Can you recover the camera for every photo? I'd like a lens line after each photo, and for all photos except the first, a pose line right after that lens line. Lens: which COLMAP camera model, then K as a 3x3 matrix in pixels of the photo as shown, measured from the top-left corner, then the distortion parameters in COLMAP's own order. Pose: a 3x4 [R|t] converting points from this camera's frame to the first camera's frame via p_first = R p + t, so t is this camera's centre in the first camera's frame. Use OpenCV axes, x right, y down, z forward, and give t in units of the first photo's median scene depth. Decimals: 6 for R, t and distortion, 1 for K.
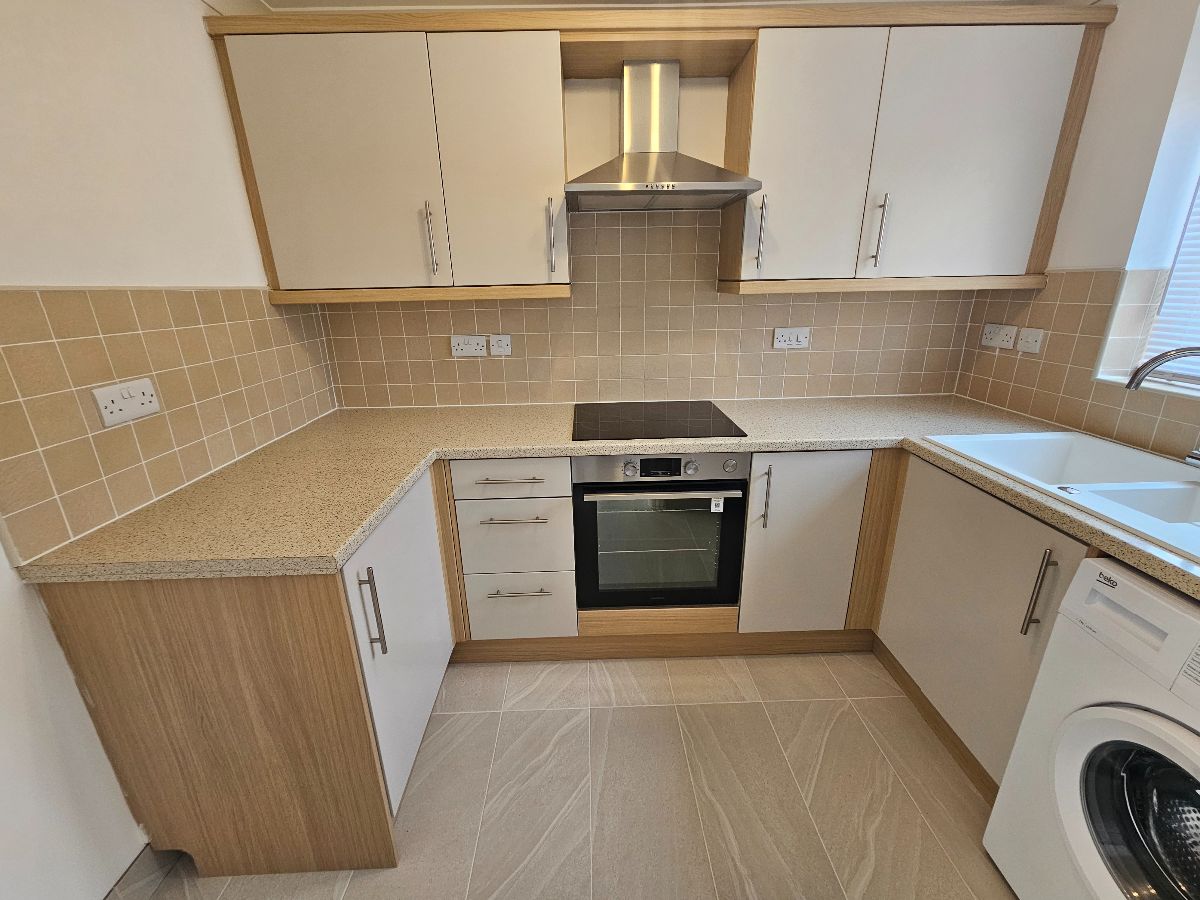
lens RADIAL K [[485.2, 0, 595.2], [0, 485.2, 444.7], [0, 0, 1]] dist [-0.008522, 0.002498]
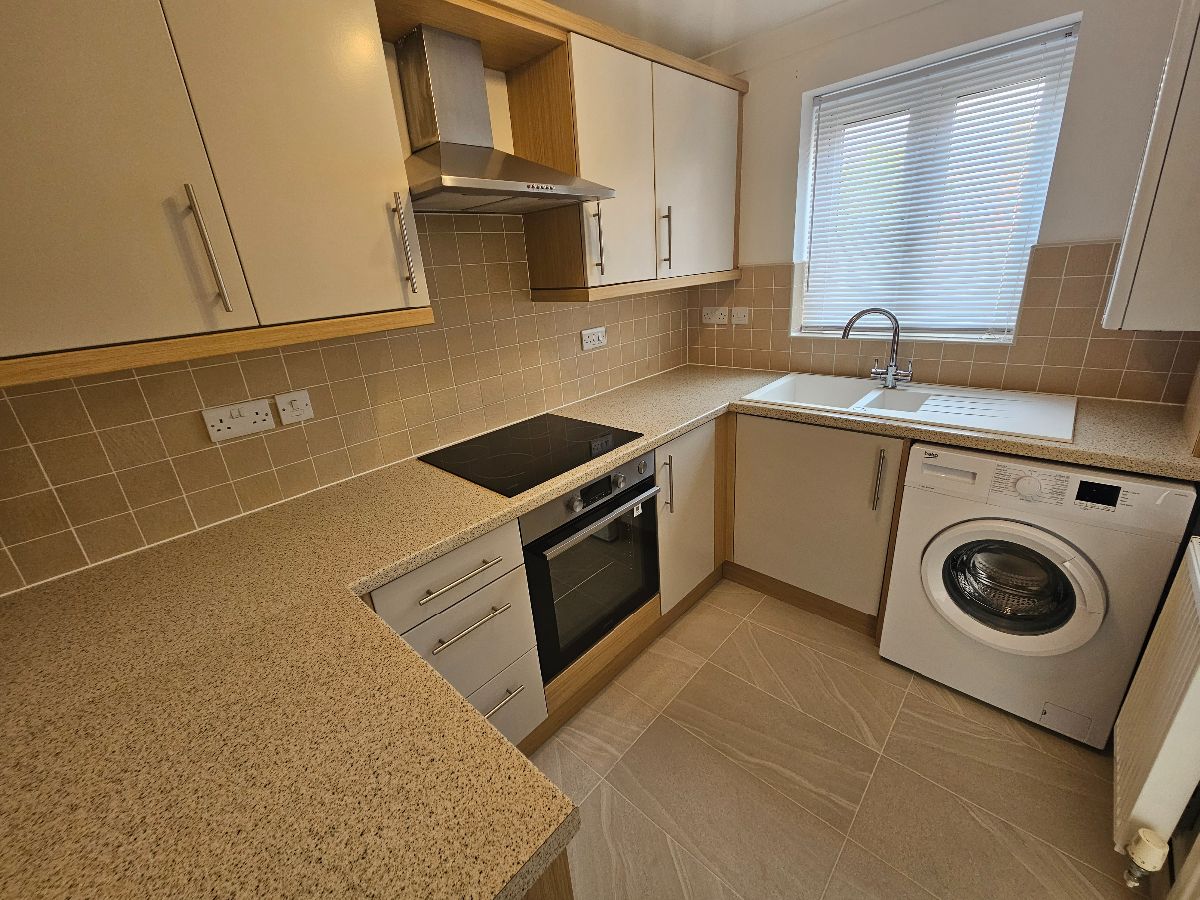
lens RADIAL K [[485.2, 0, 595.2], [0, 485.2, 444.7], [0, 0, 1]] dist [-0.008522, 0.002498]
pose [[0.701847, -0.277607, 0.656006, -0.433076], [0.281585, 0.954049, 0.102471, -0.129748], [-0.654309, 0.112802, 0.747767, 0.284992]]
